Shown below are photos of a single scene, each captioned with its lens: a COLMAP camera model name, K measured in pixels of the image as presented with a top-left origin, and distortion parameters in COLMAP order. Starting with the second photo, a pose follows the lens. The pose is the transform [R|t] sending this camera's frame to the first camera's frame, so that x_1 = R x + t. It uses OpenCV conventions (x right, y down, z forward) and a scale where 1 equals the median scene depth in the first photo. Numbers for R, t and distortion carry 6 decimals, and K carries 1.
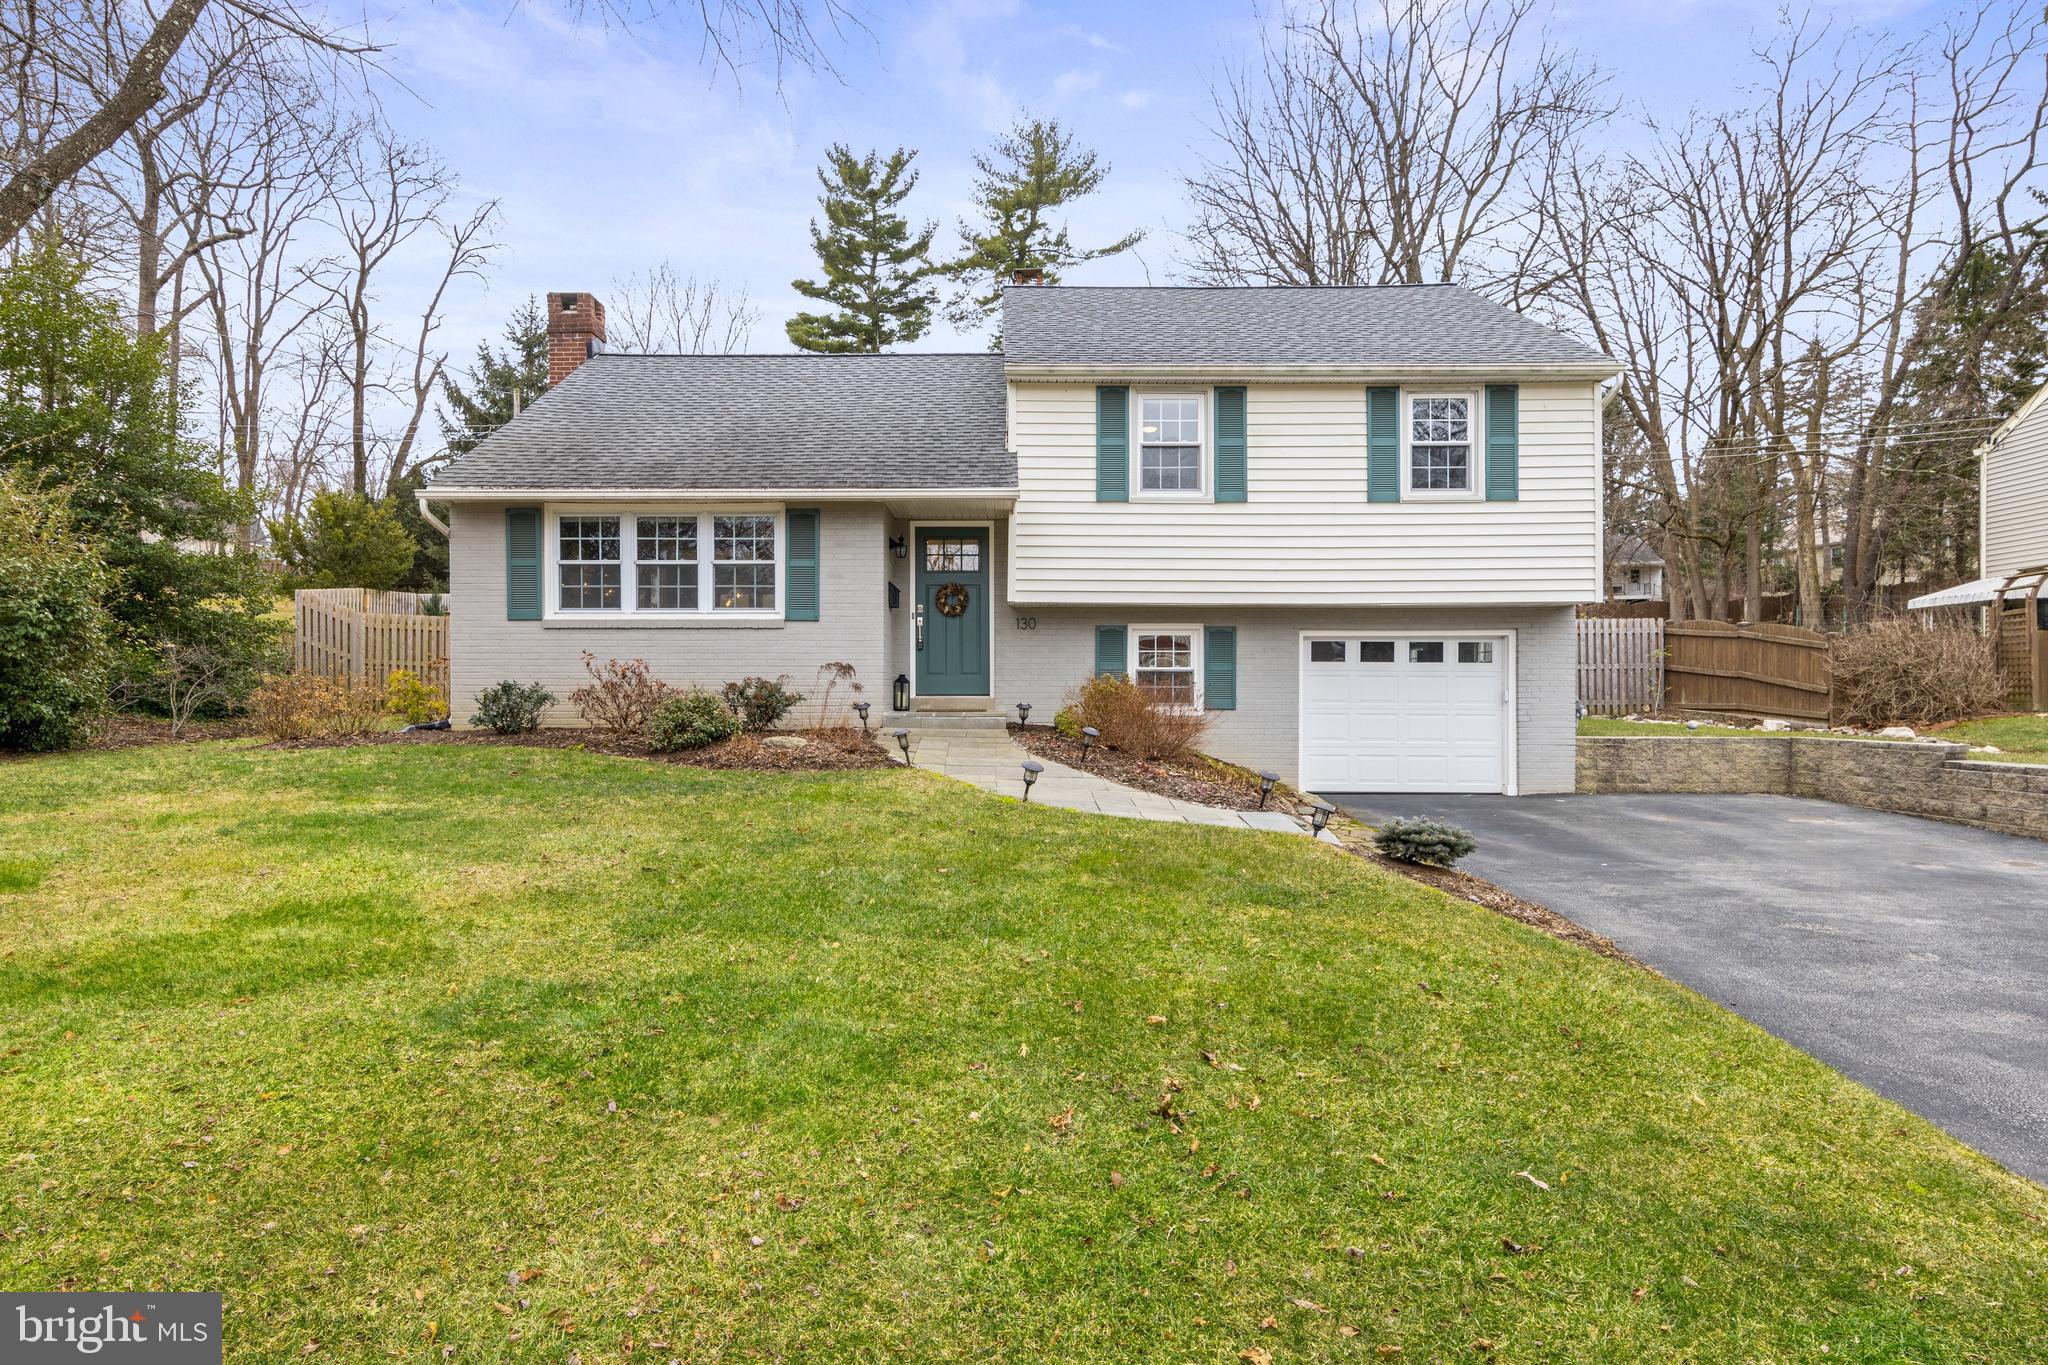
lens RADIAL K [[1190.8, 0, 1024.0], [0, 1190.8, 682.5], [0, 0, 1]] dist [0.004176, 0.001556]
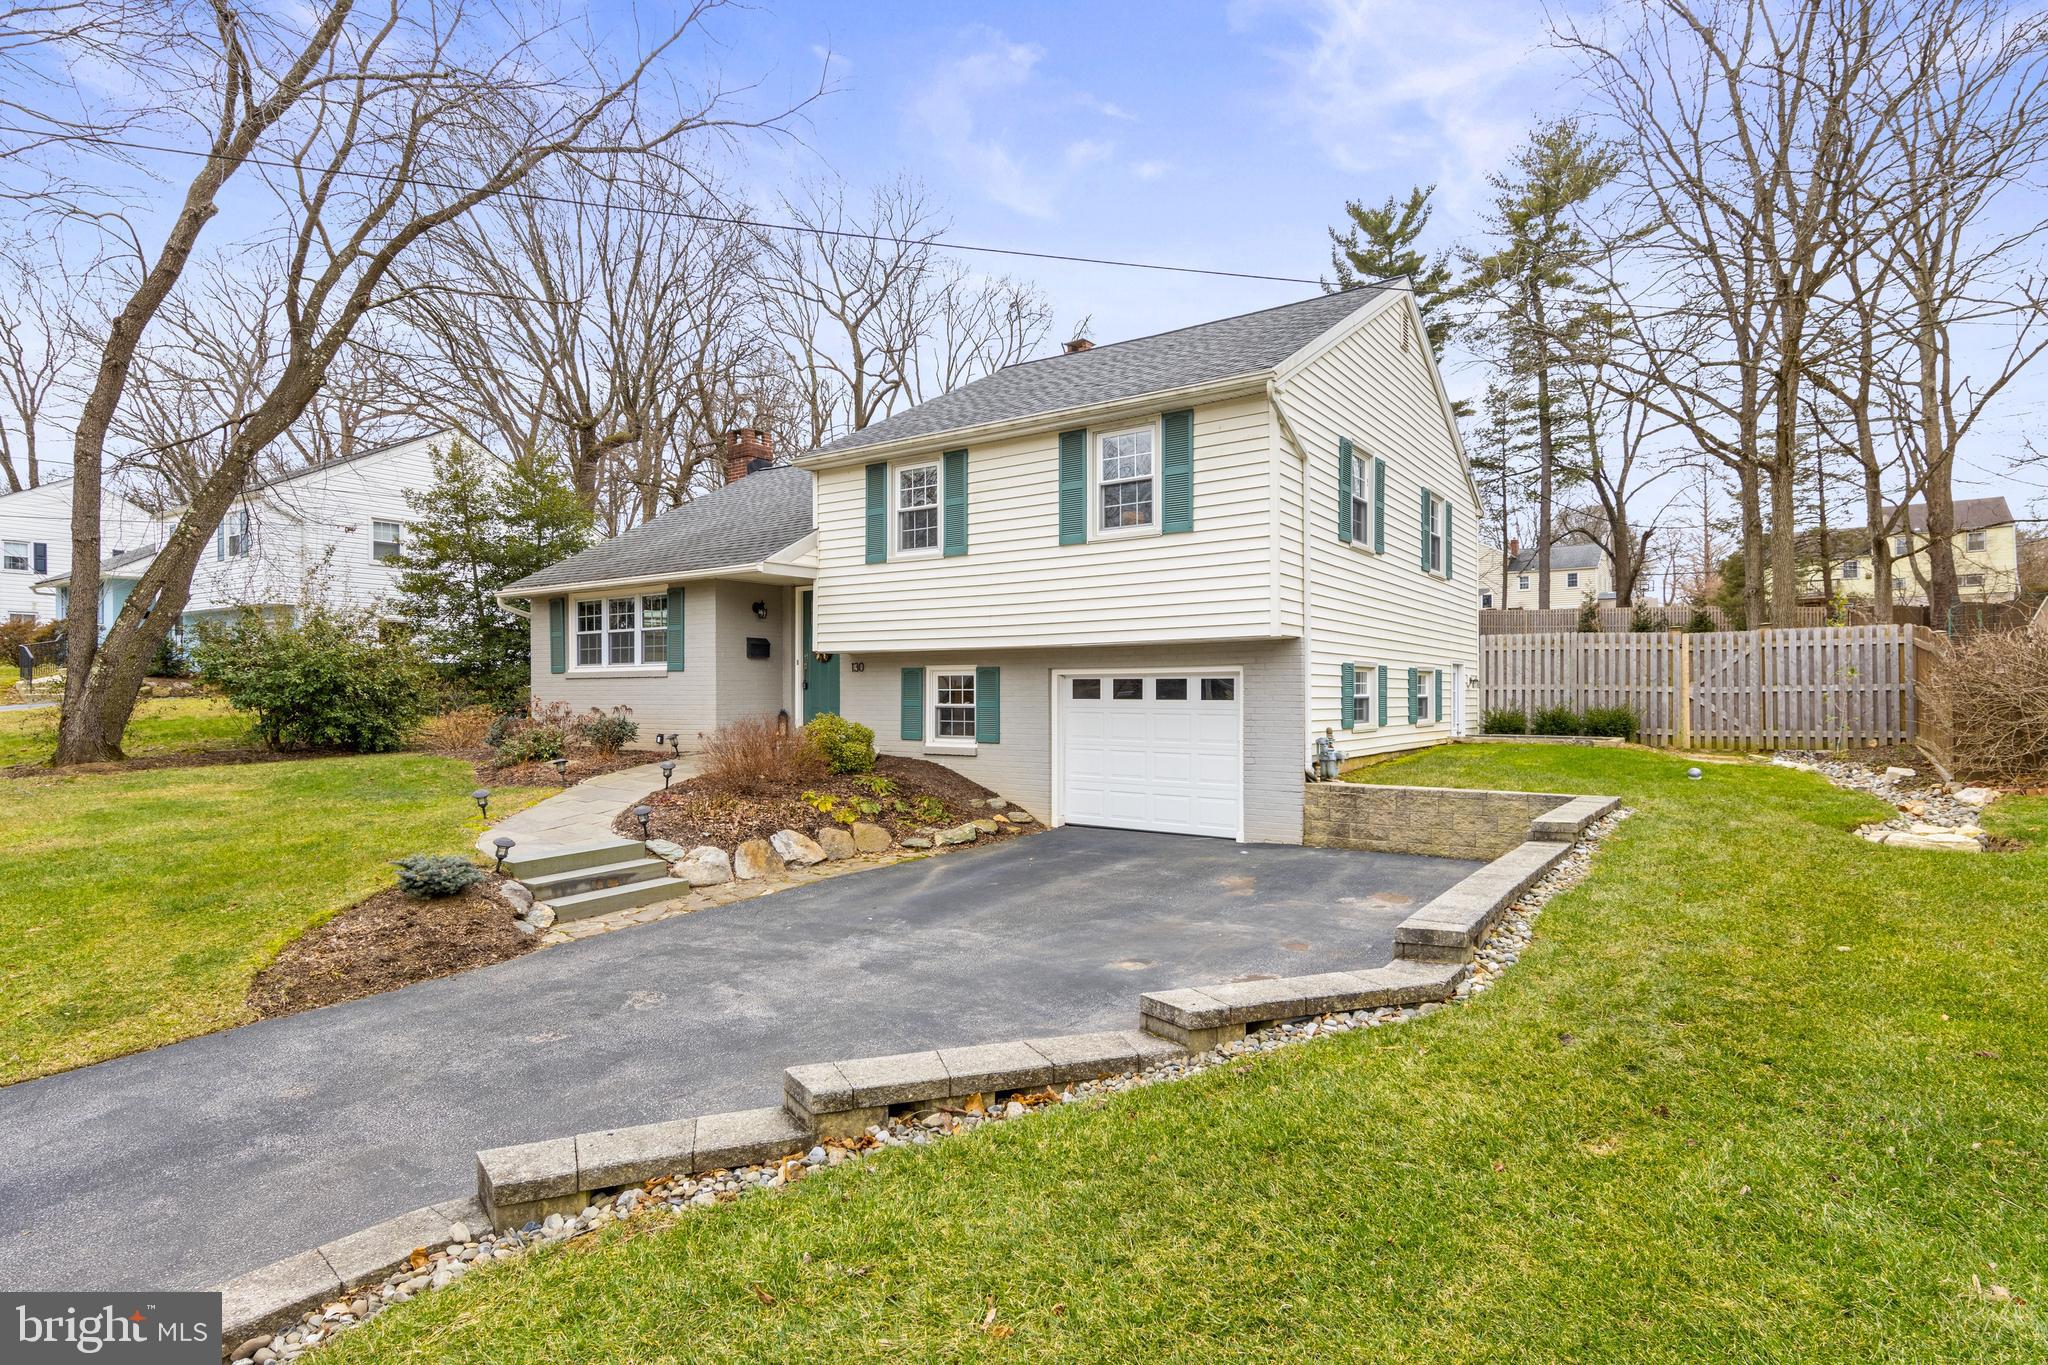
lens RADIAL K [[1035.6, 0, 1033.7], [0, 1035.6, 689.5], [0, 0, 1]] dist [-0.005591, -0.000370]
pose [[0.826064, -0.003708, -0.563564, 0.731195], [0.005993, 0.999980, 0.002205, -0.028076], [0.563545, -0.005199, 0.826069, 0.236372]]
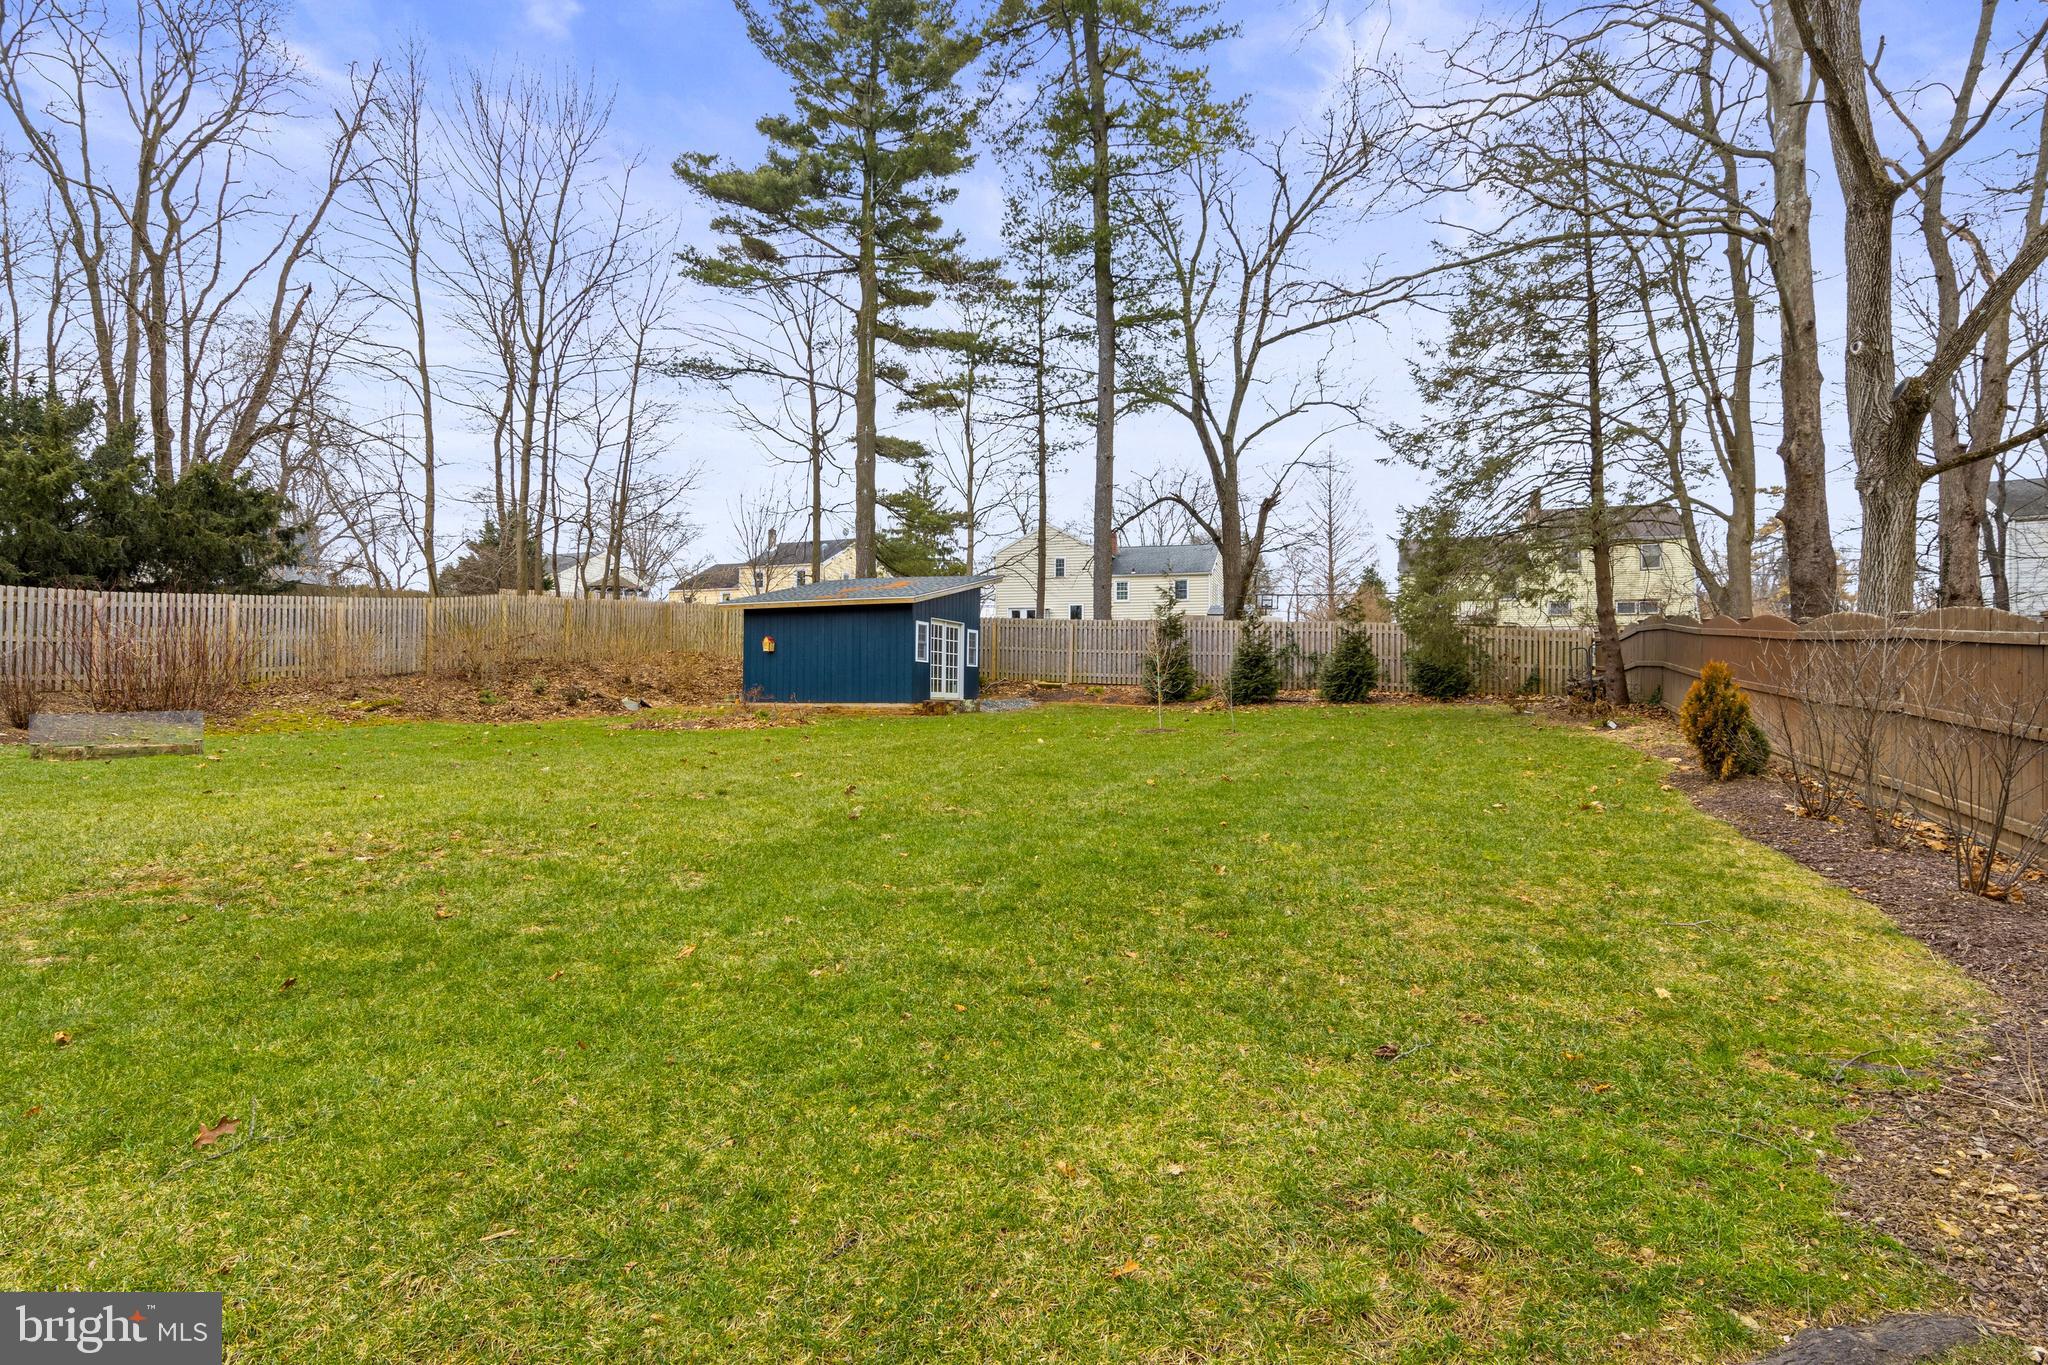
lens RADIAL K [[1060.8, 0, 1024.0], [0, 1060.8, 682.5], [0, 0, 1]] dist [0.011991, -0.000240]
pose [[0.956891, -0.002992, -0.290433, 0.603361], [-0.002803, 0.999805, -0.019535, -0.143697], [0.290435, 0.019507, 0.956696, 2.553965]]
